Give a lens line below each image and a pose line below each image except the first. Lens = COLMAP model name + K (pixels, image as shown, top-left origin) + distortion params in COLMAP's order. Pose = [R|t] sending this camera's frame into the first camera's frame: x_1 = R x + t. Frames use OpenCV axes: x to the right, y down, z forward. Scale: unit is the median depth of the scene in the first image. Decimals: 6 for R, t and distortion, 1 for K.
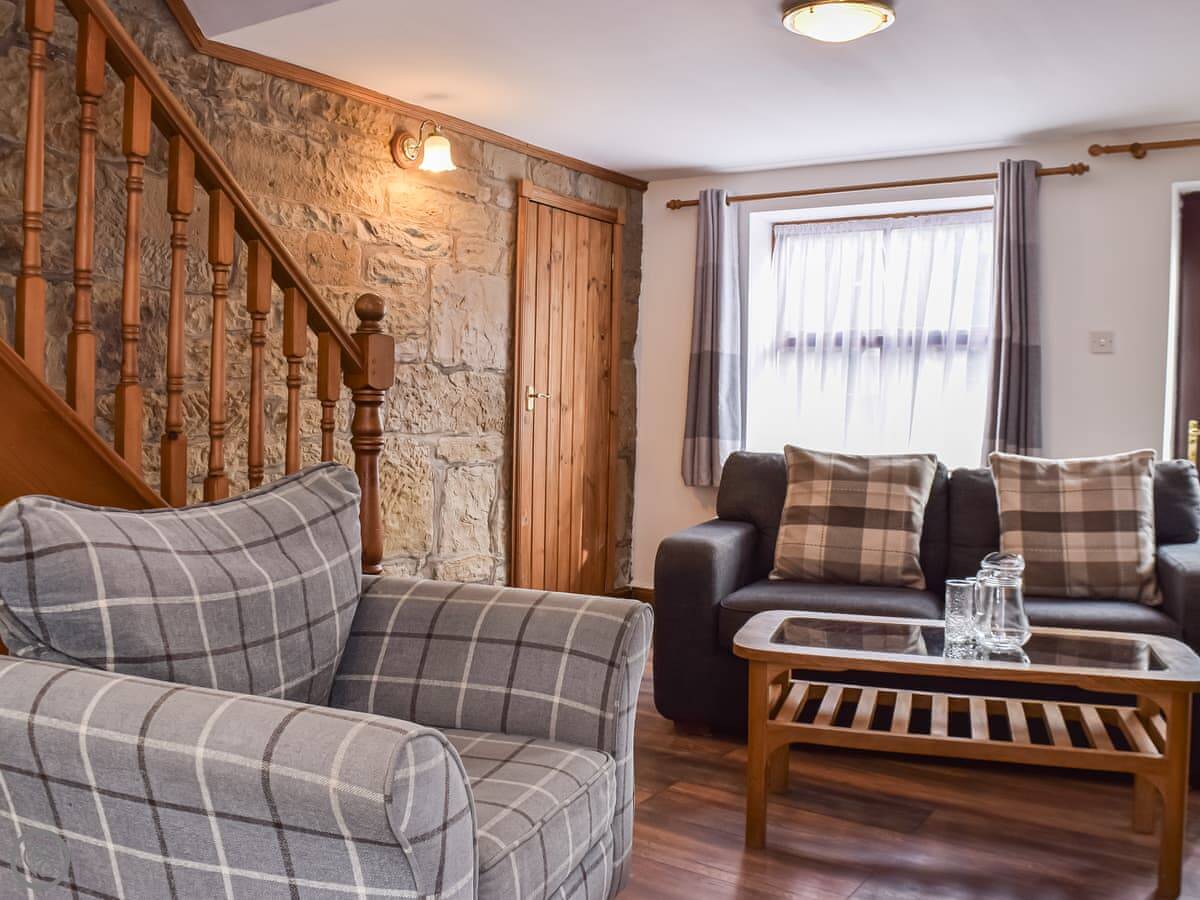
lens RADIAL K [[1093.8, 0, 594.2], [0, 1093.8, 399.2], [0, 0, 1]] dist [-0.077450, 0.002856]
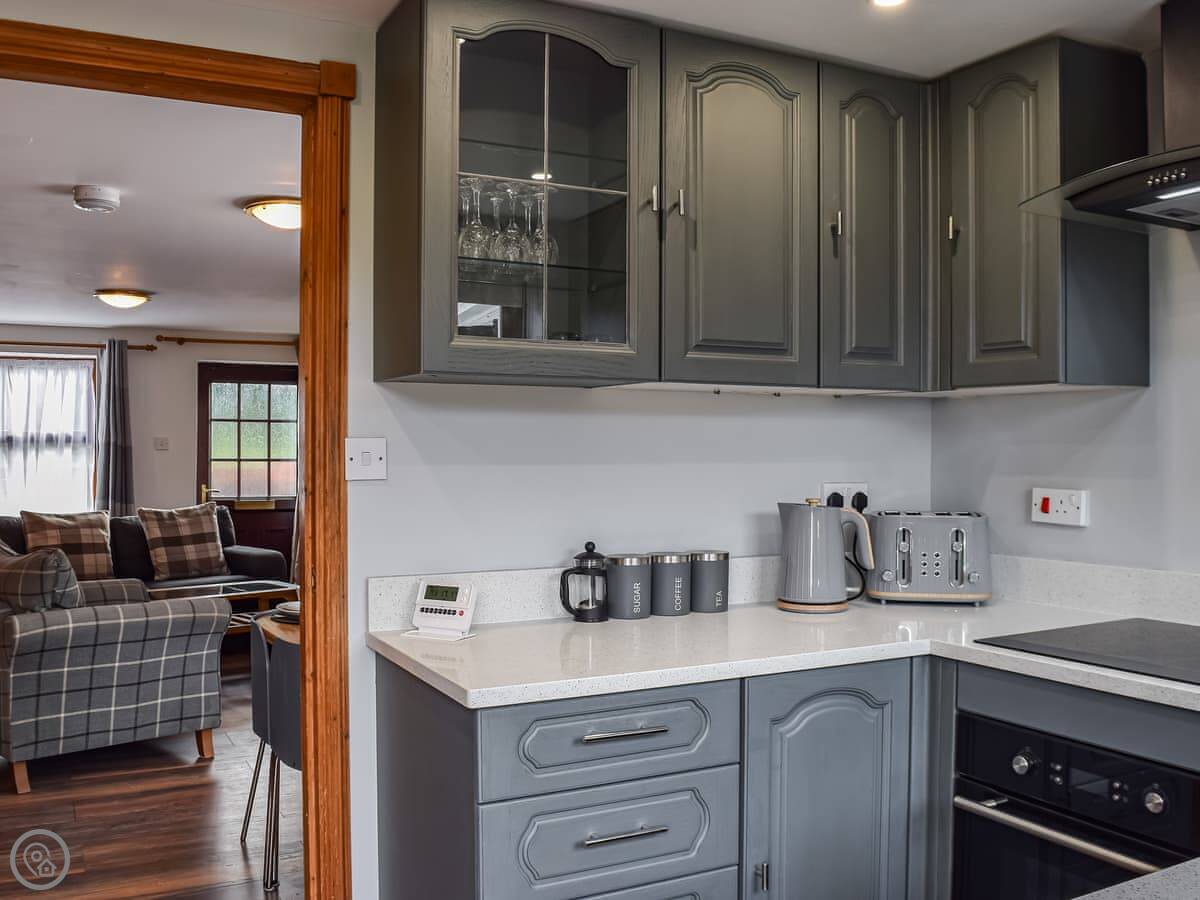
lens RADIAL K [[1115.8, 0, 600.0], [0, 1115.8, 450.0], [0, 0, 1]] dist [-0.081159, -0.002789]
pose [[0.462191, -0.018752, 0.886582, -0.938110], [0.008824, 0.999824, 0.016547, -0.074723], [-0.886737, 0.000175, 0.462275, -0.582473]]
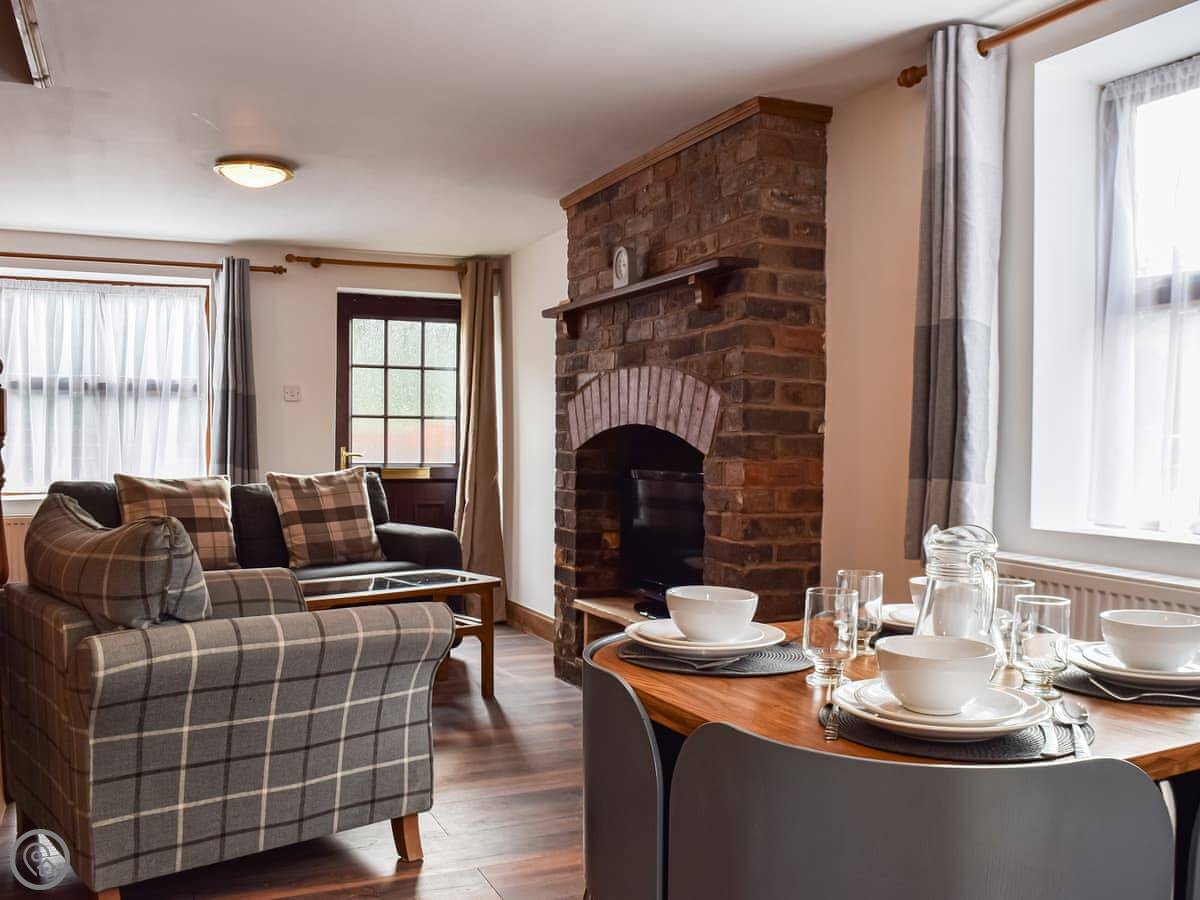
lens RADIAL K [[1091.3, 0, 623.2], [0, 1091.3, 475.6], [0, 0, 1]] dist [-0.088510, 0.001927]
pose [[0.506577, -0.044994, 0.861020, -0.613631], [0.004405, 0.998759, 0.049600, -0.015010], [-0.862183, -0.021333, 0.506147, -0.123432]]
